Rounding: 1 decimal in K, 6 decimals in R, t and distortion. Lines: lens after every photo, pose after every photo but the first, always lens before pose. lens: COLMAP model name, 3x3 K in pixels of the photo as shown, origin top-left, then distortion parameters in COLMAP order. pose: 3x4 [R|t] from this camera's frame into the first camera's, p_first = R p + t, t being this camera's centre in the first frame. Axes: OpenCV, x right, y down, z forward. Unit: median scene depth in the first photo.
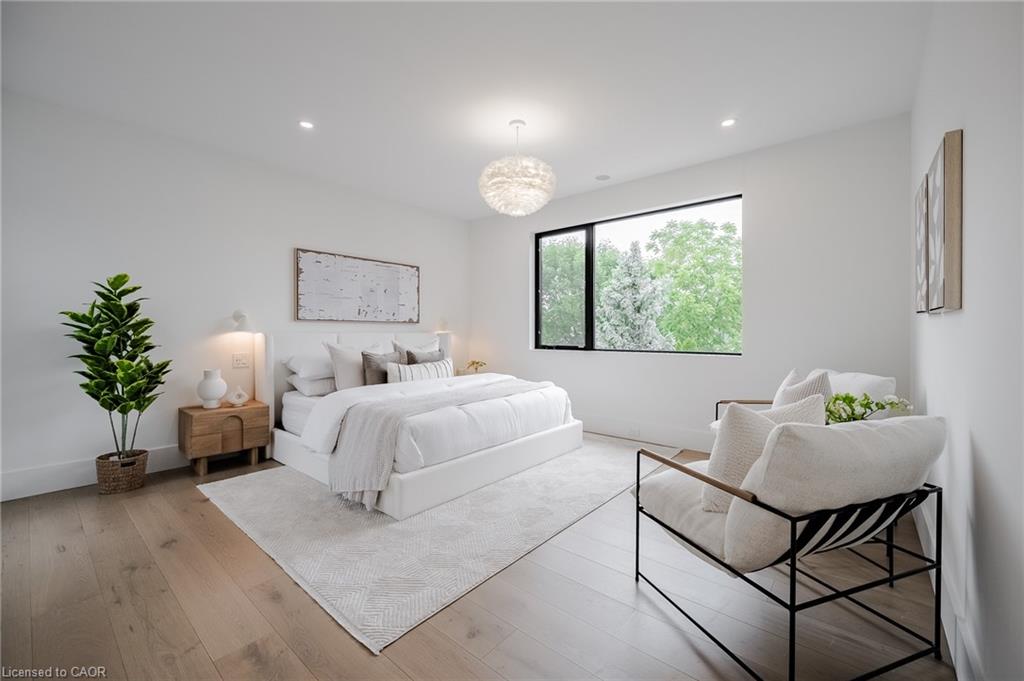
lens RADIAL K [[412.7, 0, 515.2], [0, 412.7, 335.1], [0, 0, 1]] dist [0.000588, 0.000083]
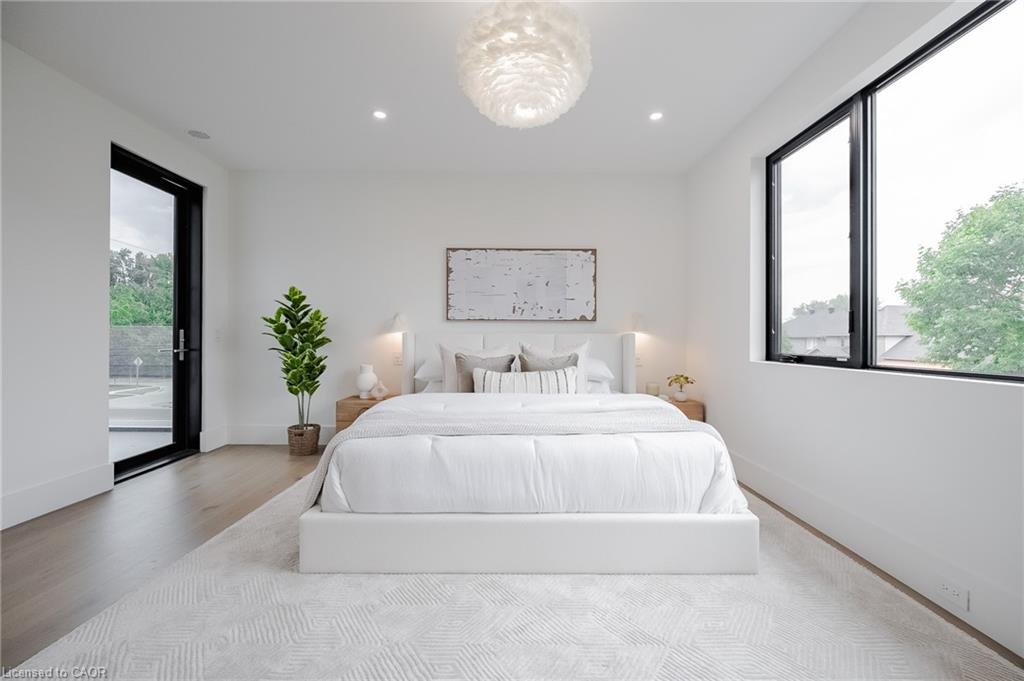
lens RADIAL K [[412.7, 0, 515.2], [0, 412.7, 335.1], [0, 0, 1]] dist [0.000588, 0.000083]
pose [[0.645481, -0.006313, -0.763750, 0.452319], [-0.007632, 0.999863, -0.014714, 0.016893], [0.763738, 0.015327, 0.645345, 0.655105]]
